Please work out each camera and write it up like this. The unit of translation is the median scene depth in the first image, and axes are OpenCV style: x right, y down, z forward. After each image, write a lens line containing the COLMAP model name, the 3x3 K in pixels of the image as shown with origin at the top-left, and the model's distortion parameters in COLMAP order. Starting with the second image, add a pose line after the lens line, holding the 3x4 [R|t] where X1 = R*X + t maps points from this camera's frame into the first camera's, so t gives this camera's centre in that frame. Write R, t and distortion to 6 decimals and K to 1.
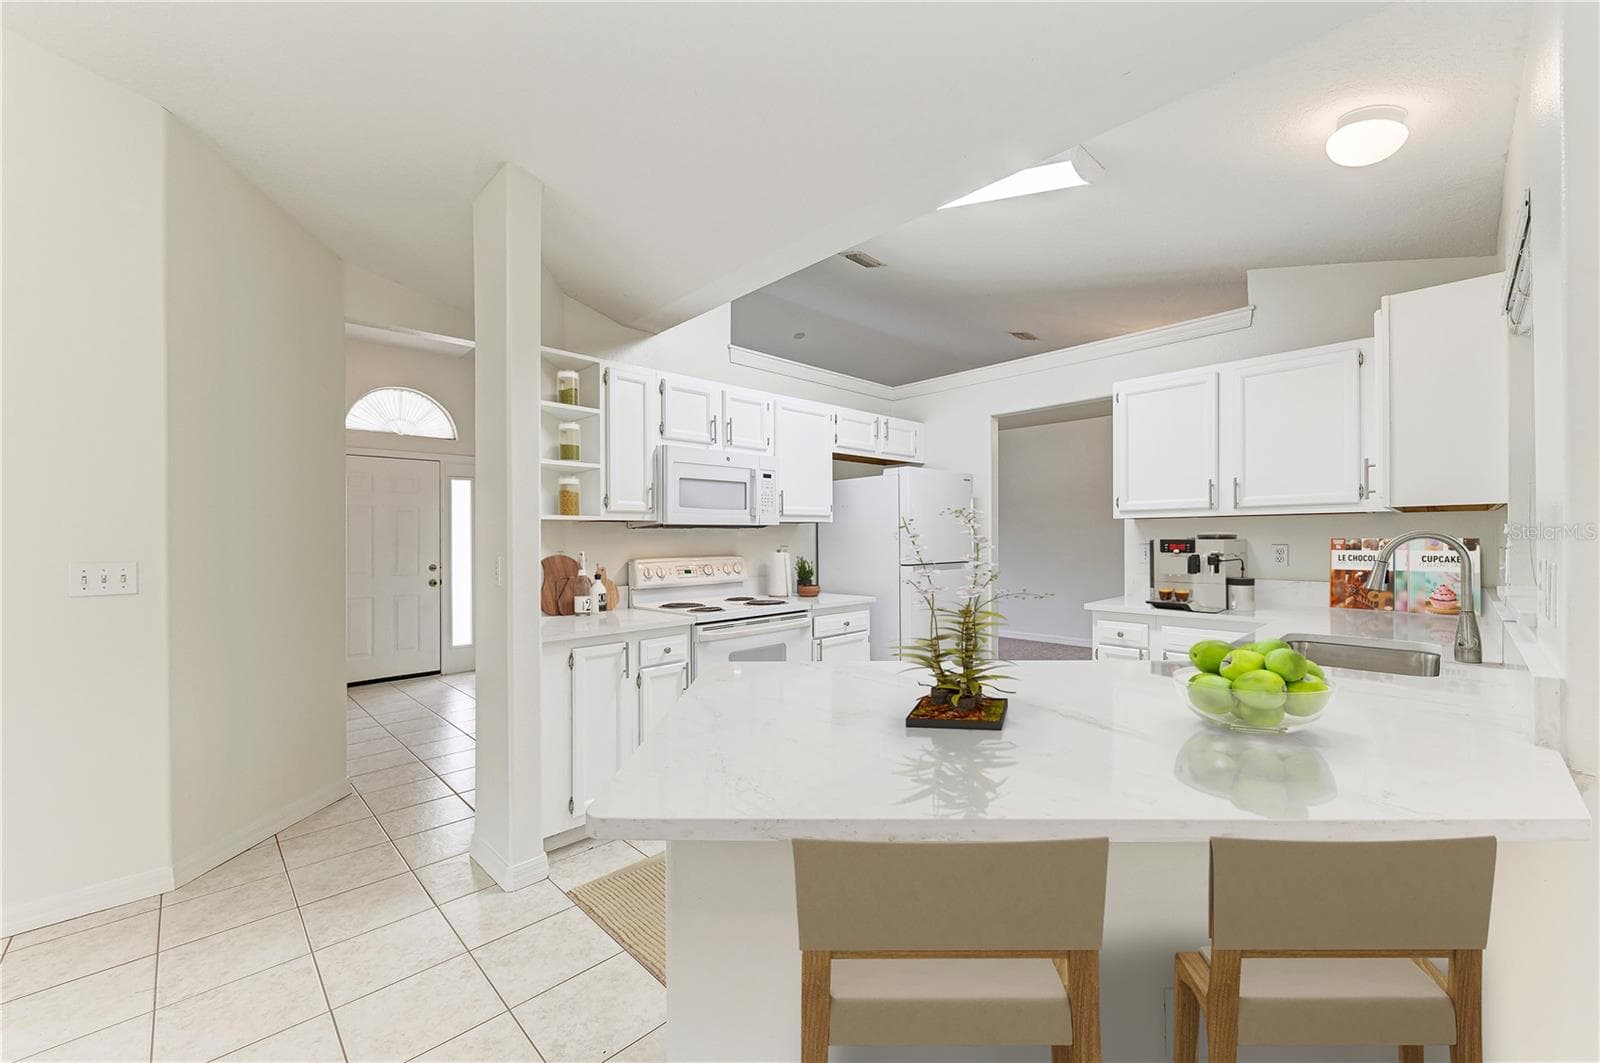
lens RADIAL K [[637.0, 0, 806.5], [0, 637.0, 537.6], [0, 0, 1]] dist [-0.000109, -0.000016]
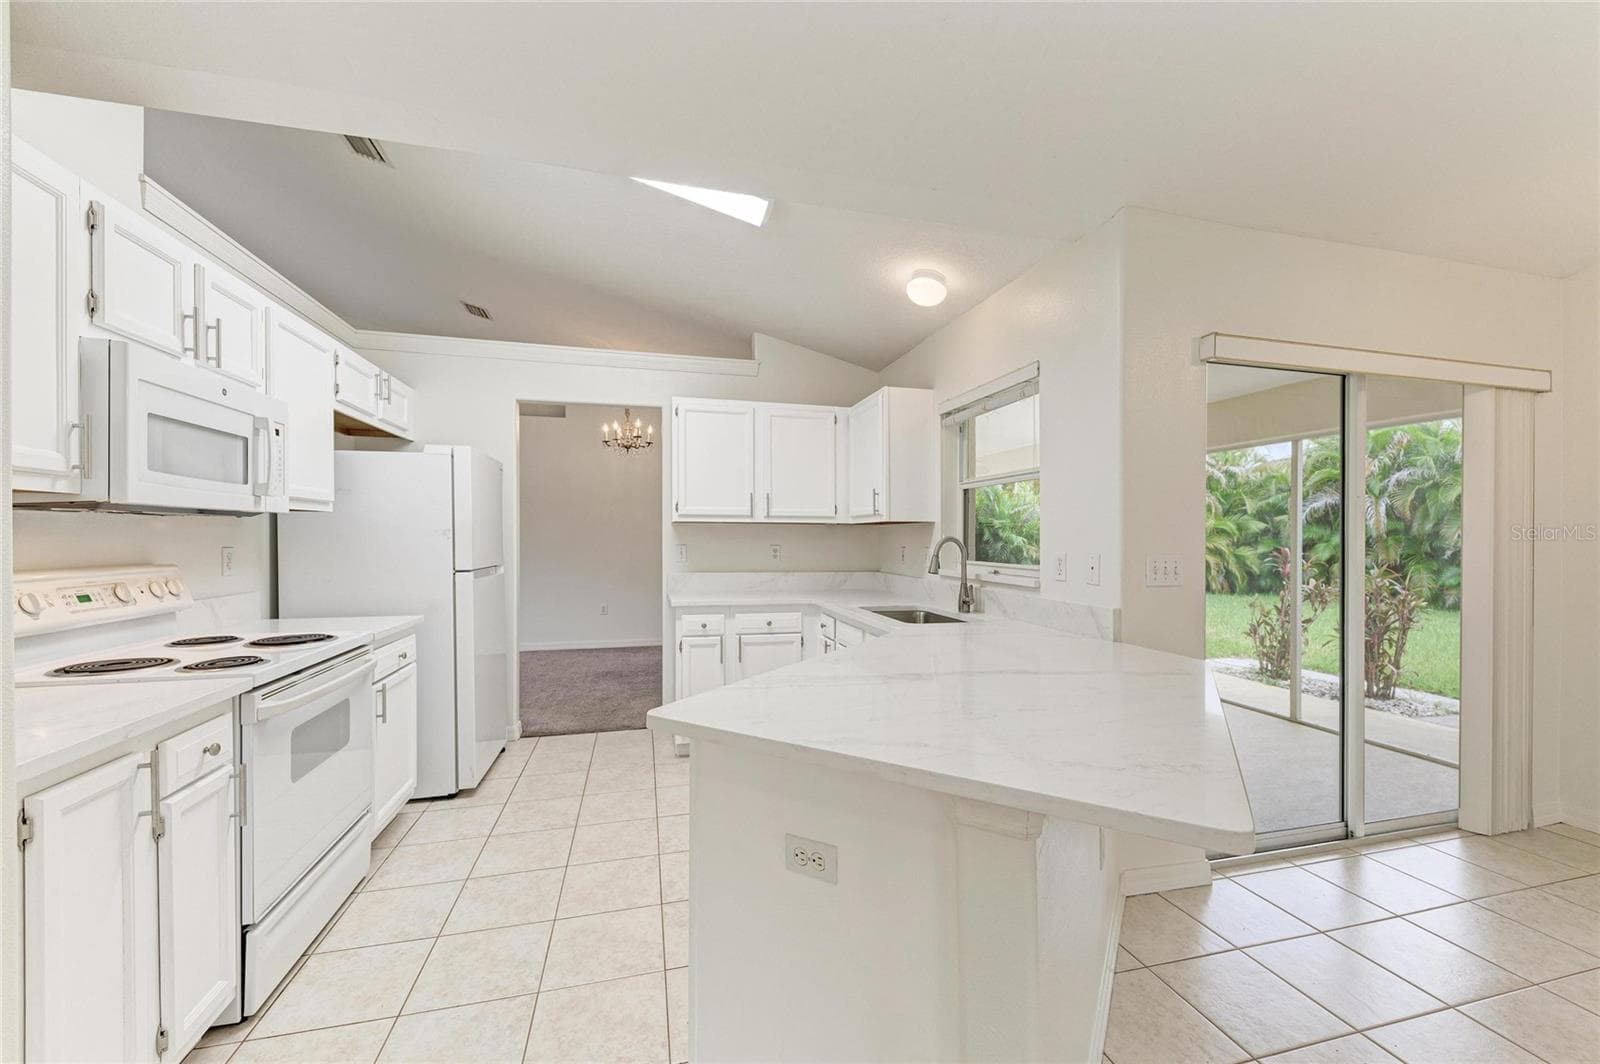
lens RADIAL K [[637.0, 0, 806.5], [0, 637.0, 538.1], [0, 0, 1]] dist [-0.000109, -0.000016]
pose [[0.481486, 0.010905, 0.876386, -0.359815], [-0.011073, 0.999918, -0.006359, 0.003083], [-0.876384, -0.006643, 0.481567, 0.269792]]
